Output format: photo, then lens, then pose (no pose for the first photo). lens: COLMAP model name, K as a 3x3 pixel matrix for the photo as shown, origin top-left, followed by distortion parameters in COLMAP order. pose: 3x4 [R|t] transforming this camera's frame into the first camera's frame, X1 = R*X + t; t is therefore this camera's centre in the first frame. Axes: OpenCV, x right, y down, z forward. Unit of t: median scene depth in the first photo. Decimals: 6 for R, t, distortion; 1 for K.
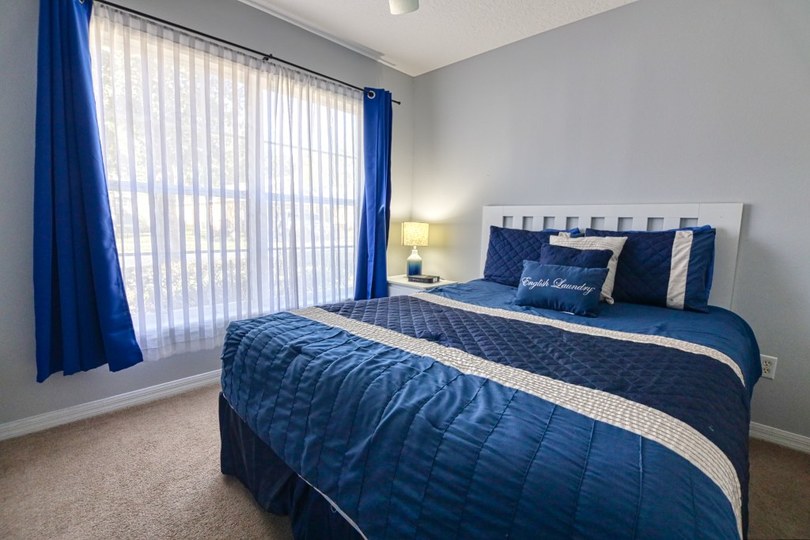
lens RADIAL K [[363.9, 0, 409.1], [0, 363.9, 264.8], [0, 0, 1]] dist [-0.000709, -0.010237]
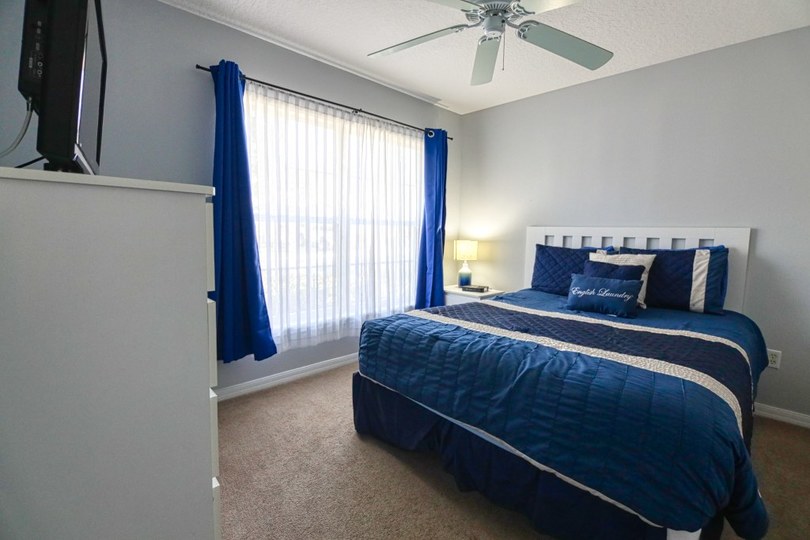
lens RADIAL K [[363.9, 0, 409.1], [0, 363.9, 264.8], [0, 0, 1]] dist [-0.000709, -0.010237]
pose [[0.999497, -0.003682, -0.031498, -0.209624], [0.002861, 0.999656, -0.026072, -0.012799], [0.031583, 0.025968, 0.999164, -0.272573]]
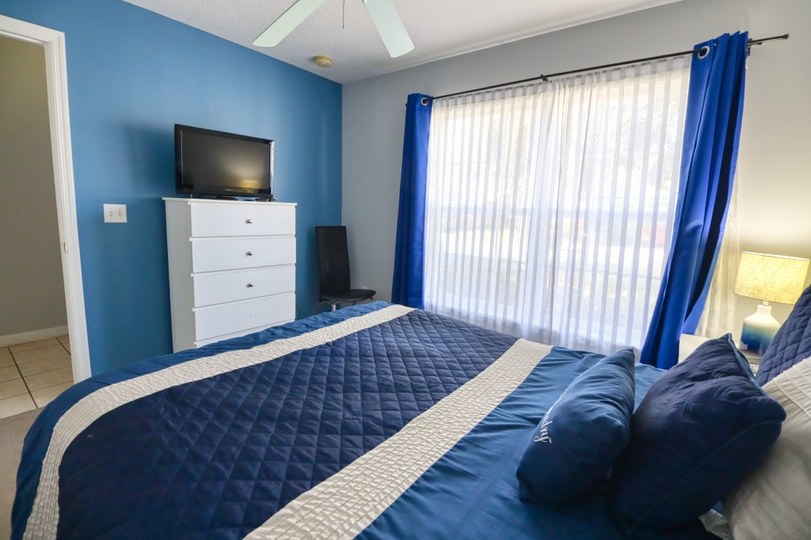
lens RADIAL K [[364.3, 0, 409.6], [0, 364.3, 264.8], [0, 0, 1]] dist [-0.000709, -0.010237]
pose [[0.107096, 0.113656, -0.987731, 0.773579], [-0.167020, 0.981384, 0.094816, -0.104539], [0.980120, 0.154817, 0.124086, 0.698506]]
